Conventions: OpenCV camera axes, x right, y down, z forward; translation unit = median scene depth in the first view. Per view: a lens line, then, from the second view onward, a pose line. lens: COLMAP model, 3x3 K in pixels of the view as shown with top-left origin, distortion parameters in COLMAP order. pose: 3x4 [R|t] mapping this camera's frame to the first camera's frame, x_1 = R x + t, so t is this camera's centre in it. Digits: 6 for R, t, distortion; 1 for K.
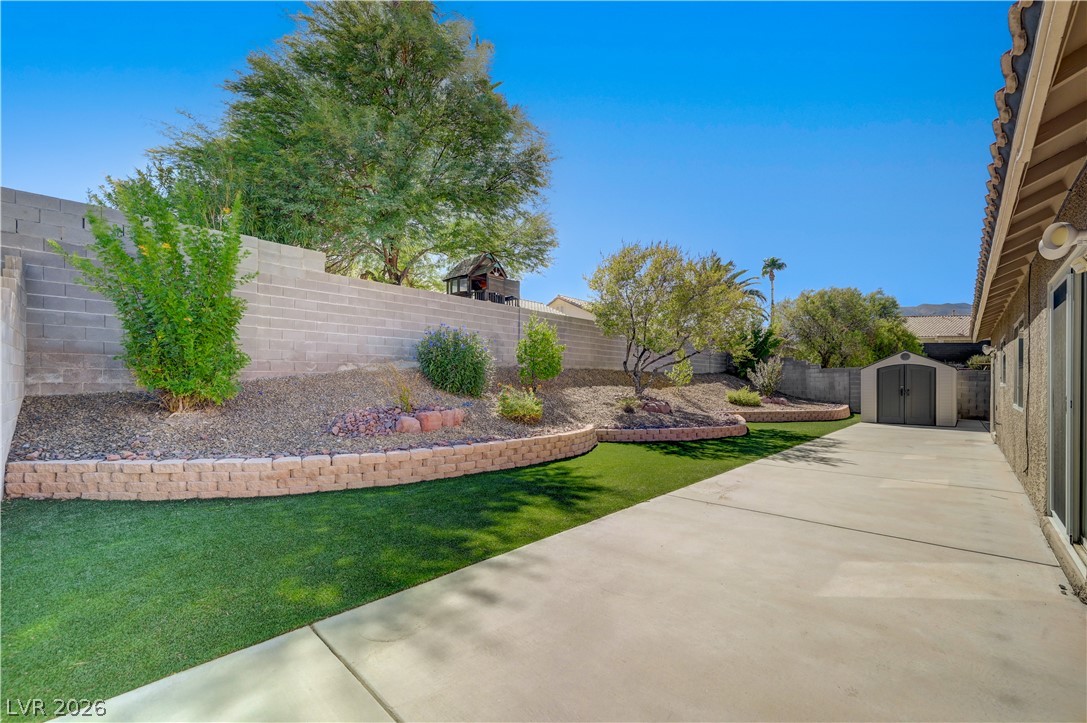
lens RADIAL K [[436.6, 0, 536.1], [0, 436.6, 382.0], [0, 0, 1]] dist [-0.003277, -0.000412]
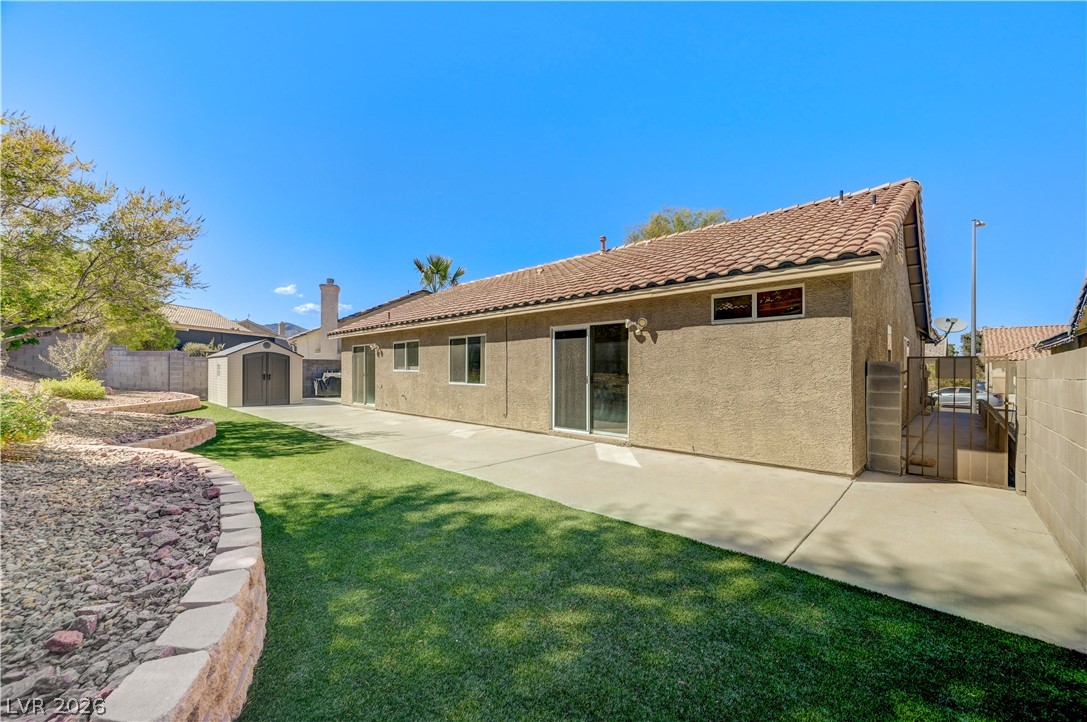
lens RADIAL K [[436.6, 0, 556.5], [0, 436.6, 376.8], [0, 0, 1]] dist [-0.003277, -0.000412]
pose [[-0.042266, -0.018082, 0.998943, -0.316750], [-0.011008, 0.999784, 0.017632, -0.005180], [-0.999046, -0.010251, -0.042456, 0.292466]]
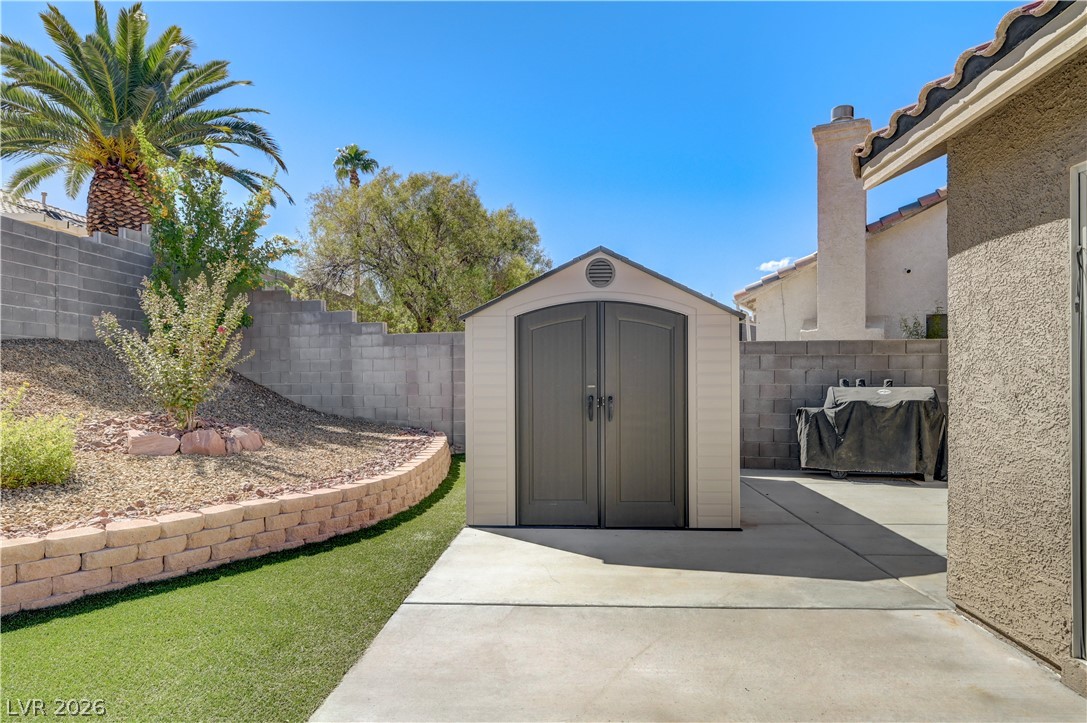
lens RADIAL K [[655.6, 0, 541.5], [0, 655.6, 370.0], [0, 0, 1]] dist [0.006271, 0.000339]
pose [[0.751532, 0.004925, 0.659678, 0.552486], [0.000105, 0.999971, -0.007585, 0.003849], [-0.659696, 0.005770, 0.751510, 0.717586]]
